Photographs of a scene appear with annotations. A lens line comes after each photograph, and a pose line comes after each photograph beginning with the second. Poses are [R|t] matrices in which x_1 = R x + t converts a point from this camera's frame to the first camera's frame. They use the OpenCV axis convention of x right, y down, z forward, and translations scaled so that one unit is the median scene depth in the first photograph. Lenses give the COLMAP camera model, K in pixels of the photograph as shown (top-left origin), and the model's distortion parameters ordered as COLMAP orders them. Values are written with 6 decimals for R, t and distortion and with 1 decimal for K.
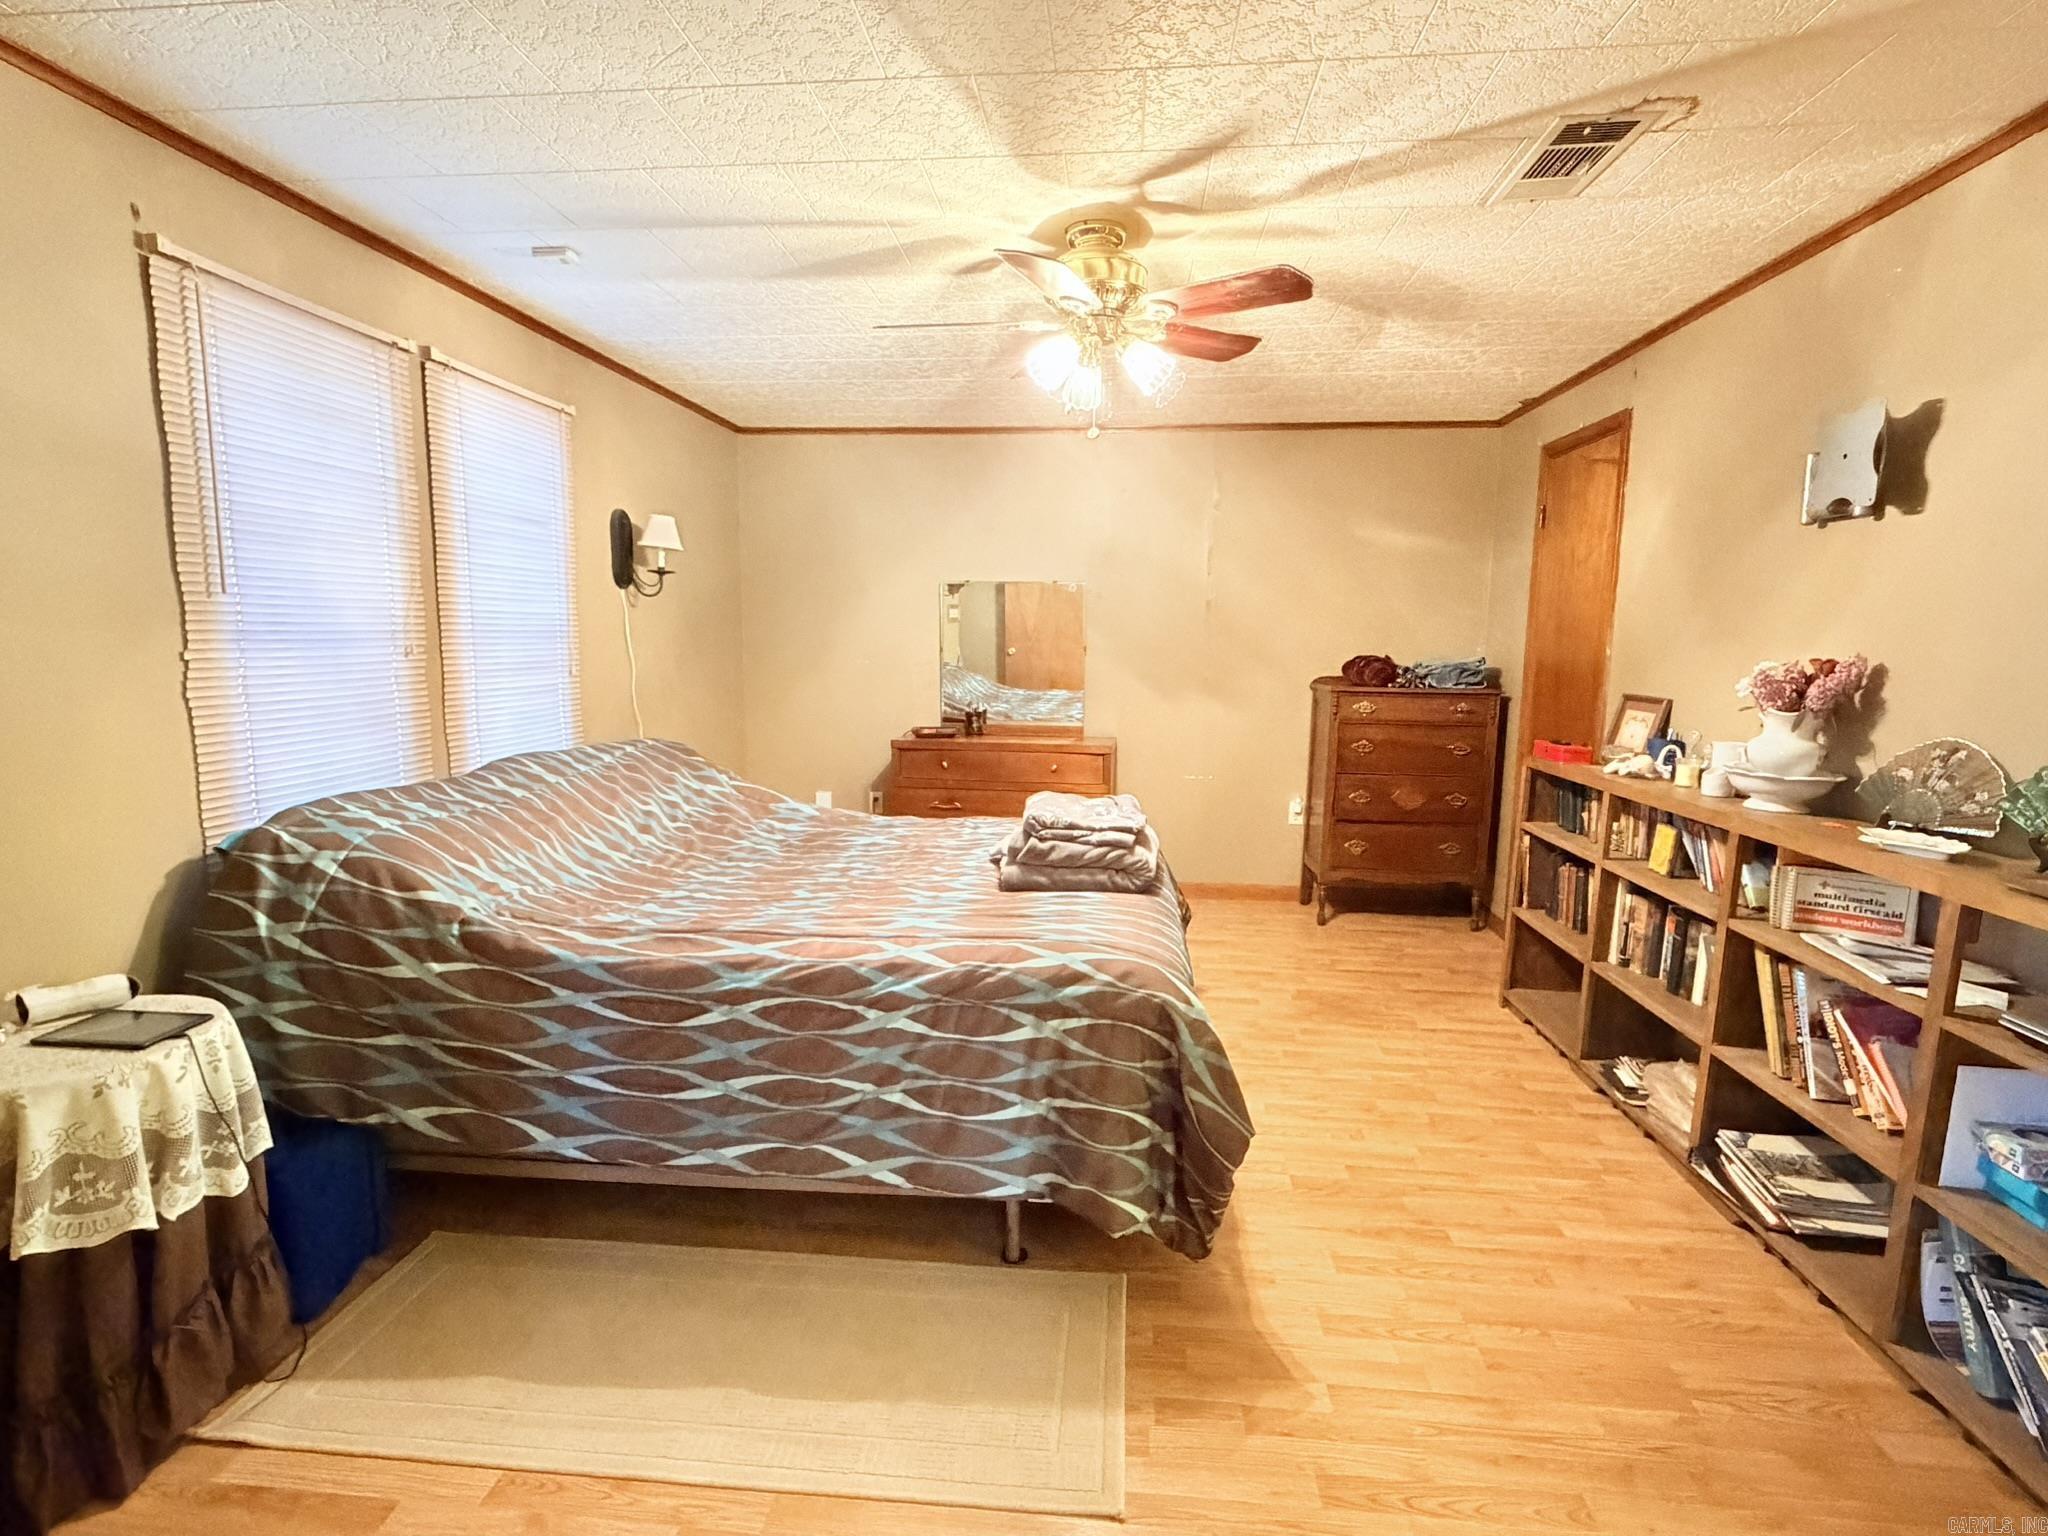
lens RADIAL K [[1005.5, 0, 1021.5], [0, 1005.5, 774.9], [0, 0, 1]] dist [0.004504, -0.001237]
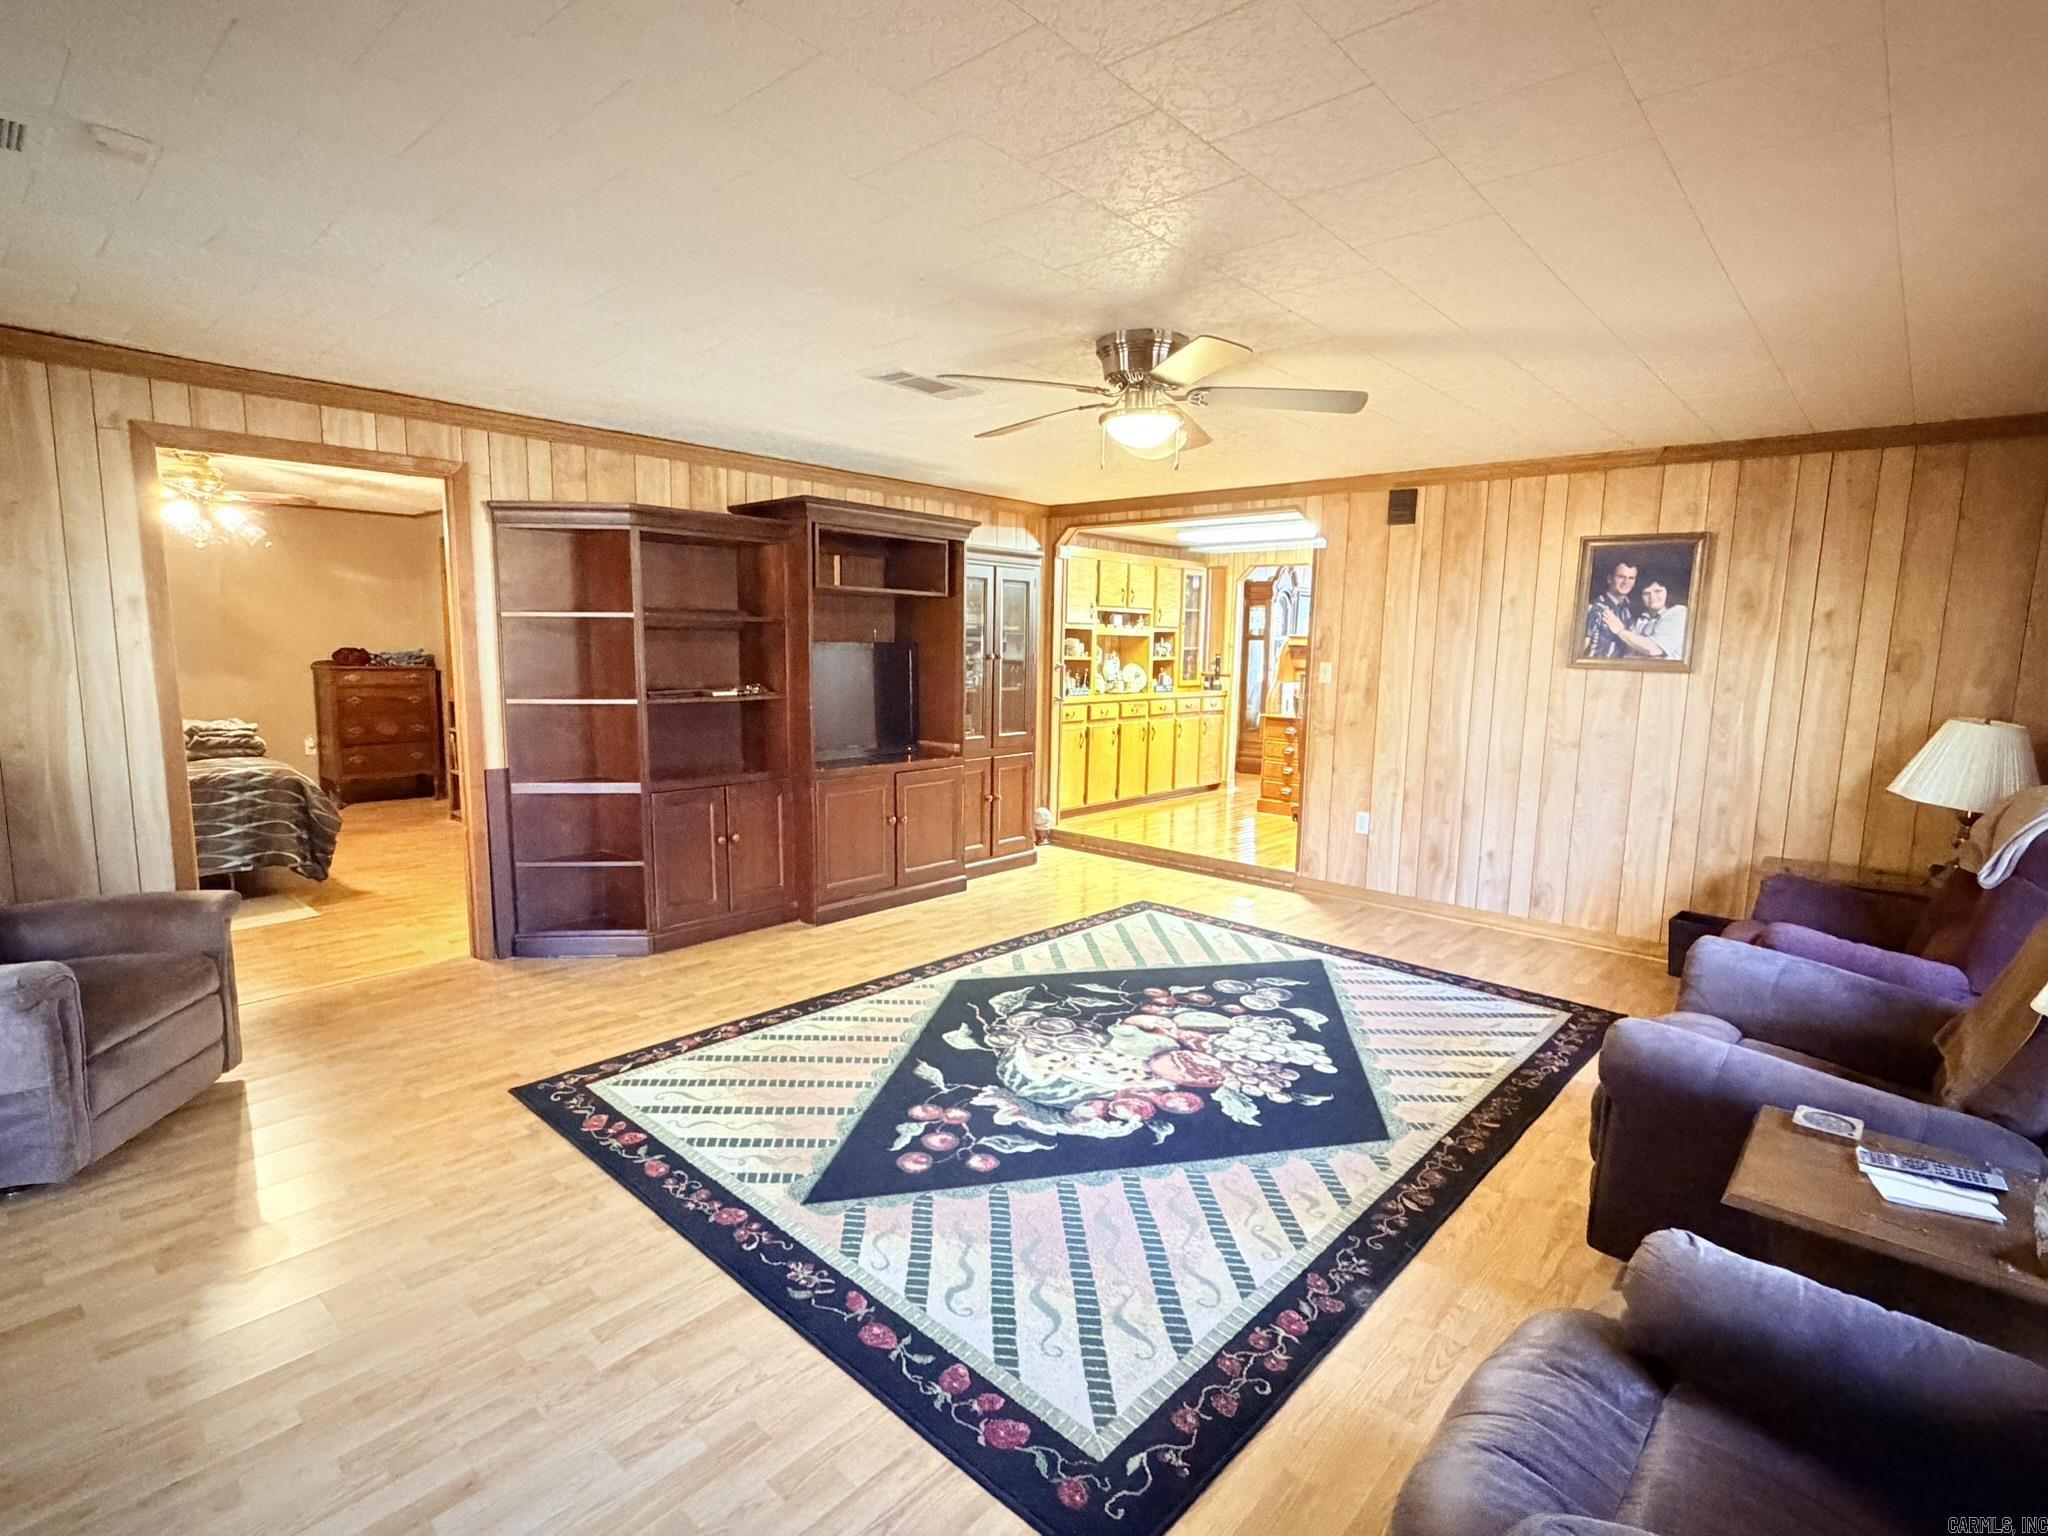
lens RADIAL K [[1005.5, 0, 1022.9], [0, 1005.5, 779.6], [0, 0, 1]] dist [0.004504, -0.001237]
pose [[0.592897, -0.107189, 0.798113, -0.653704], [0.092439, 0.993609, 0.064774, 0.175157], [-0.799955, 0.035372, 0.599016, -1.651854]]
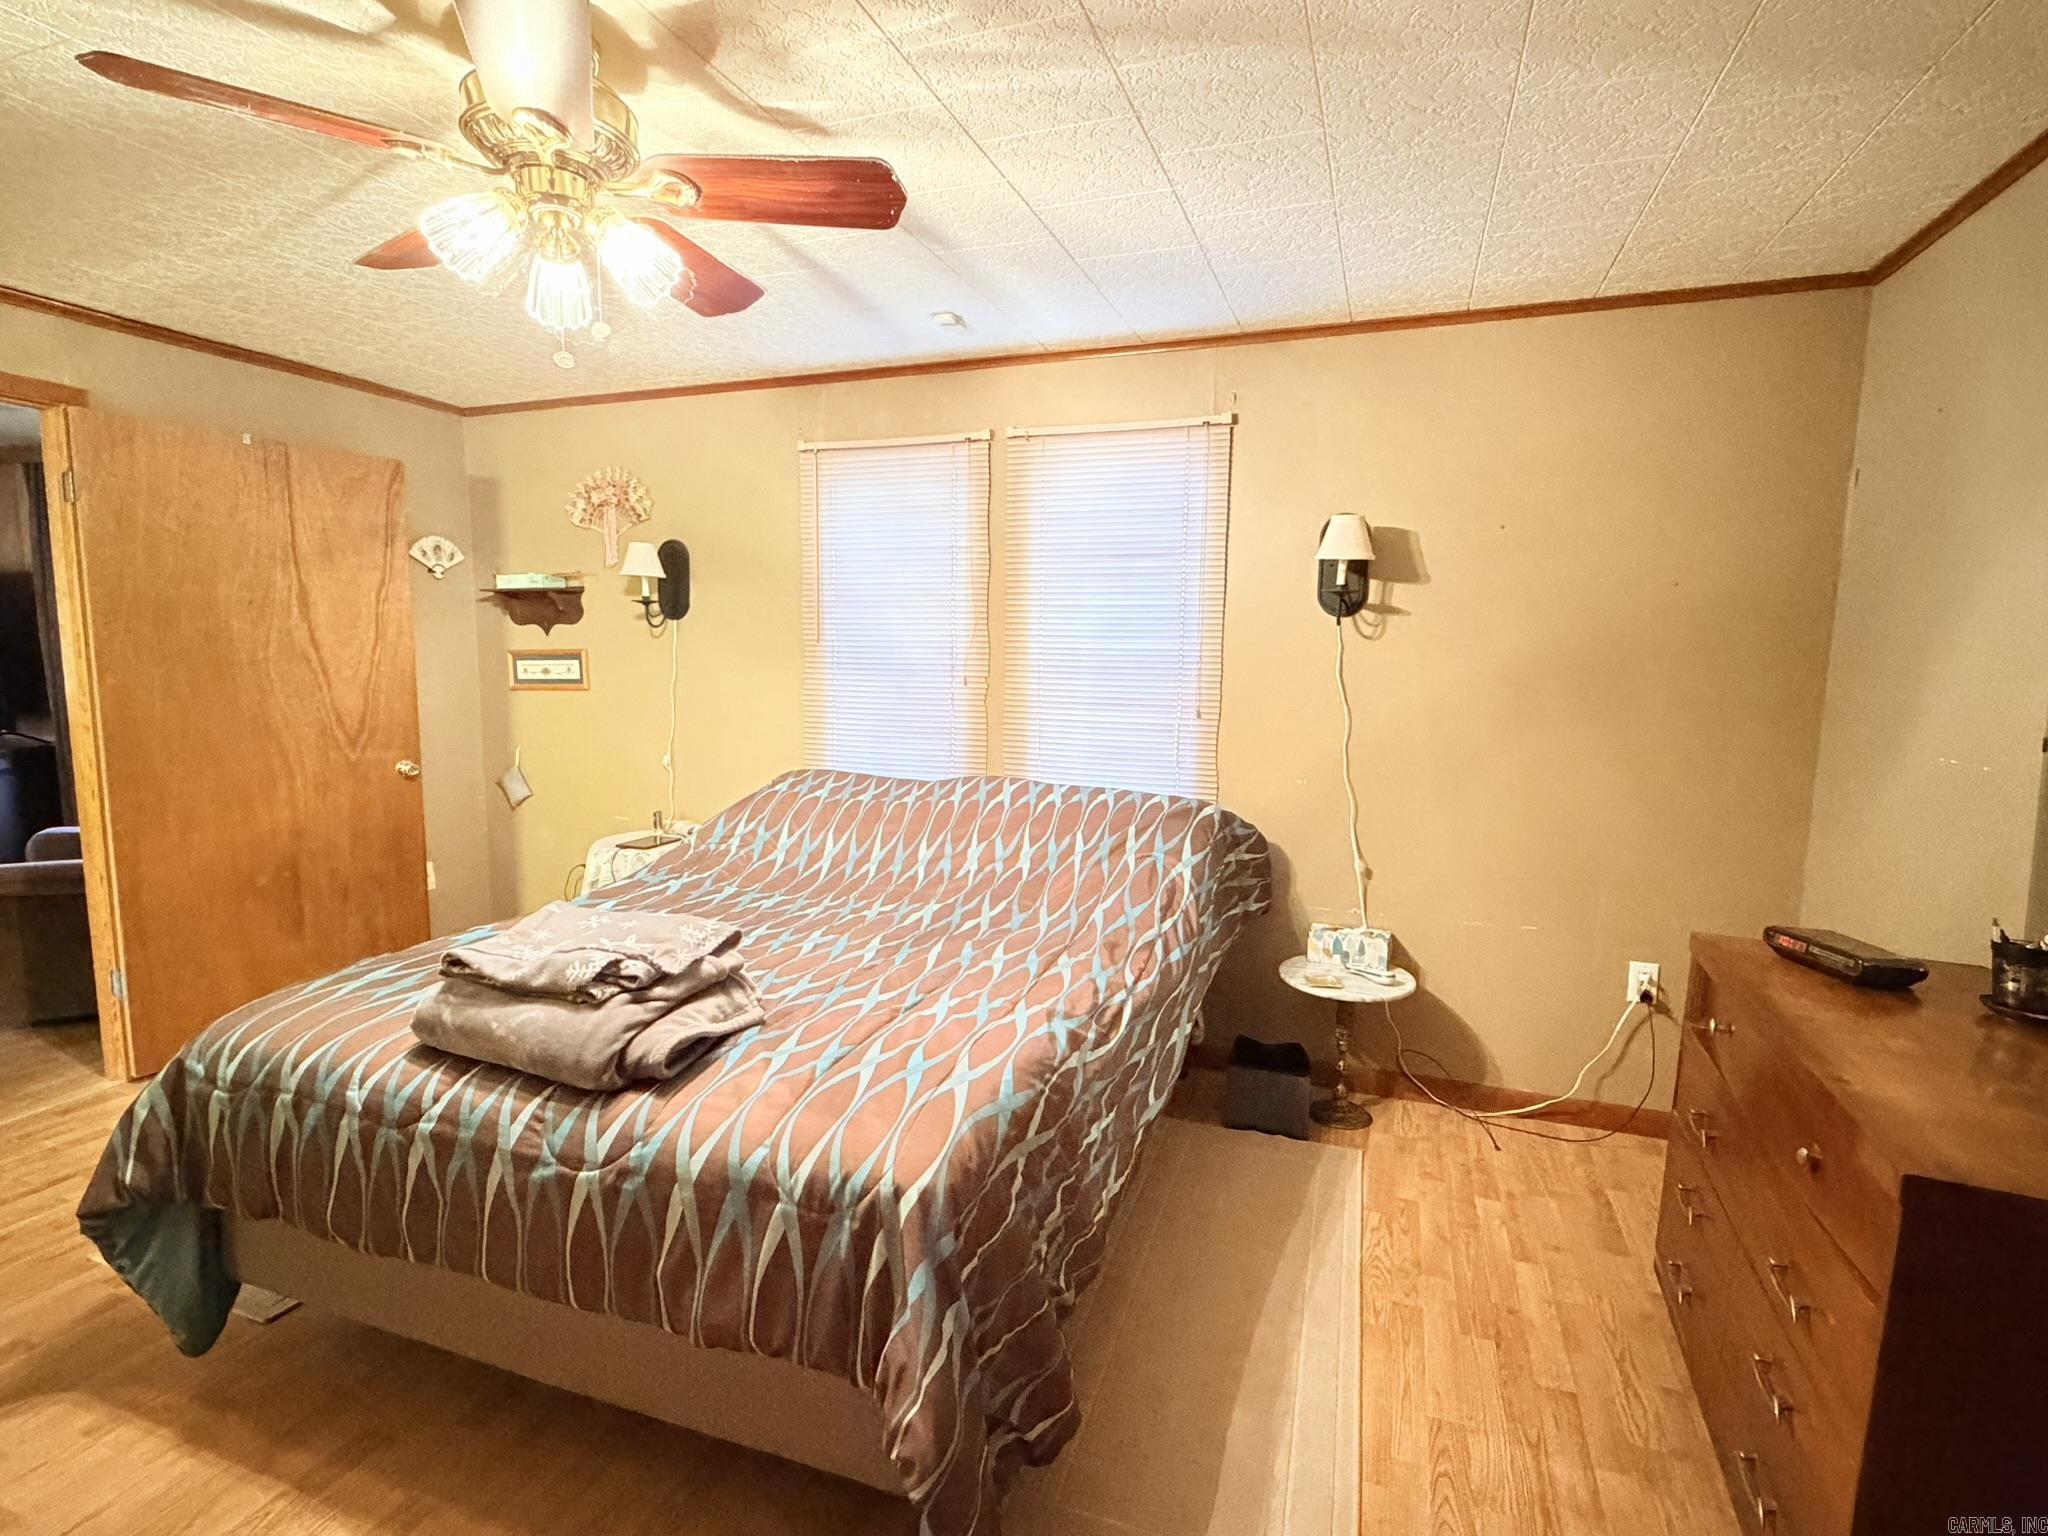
lens RADIAL K [[1005.5, 0, 1020.2], [0, 1005.5, 769.4], [0, 0, 1]] dist [0.004504, -0.001237]
pose [[-0.260678, 0.107077, -0.959469, 0.607153], [-0.150671, 0.977140, 0.149985, -0.216201], [0.953596, 0.183662, -0.238586, 1.408778]]
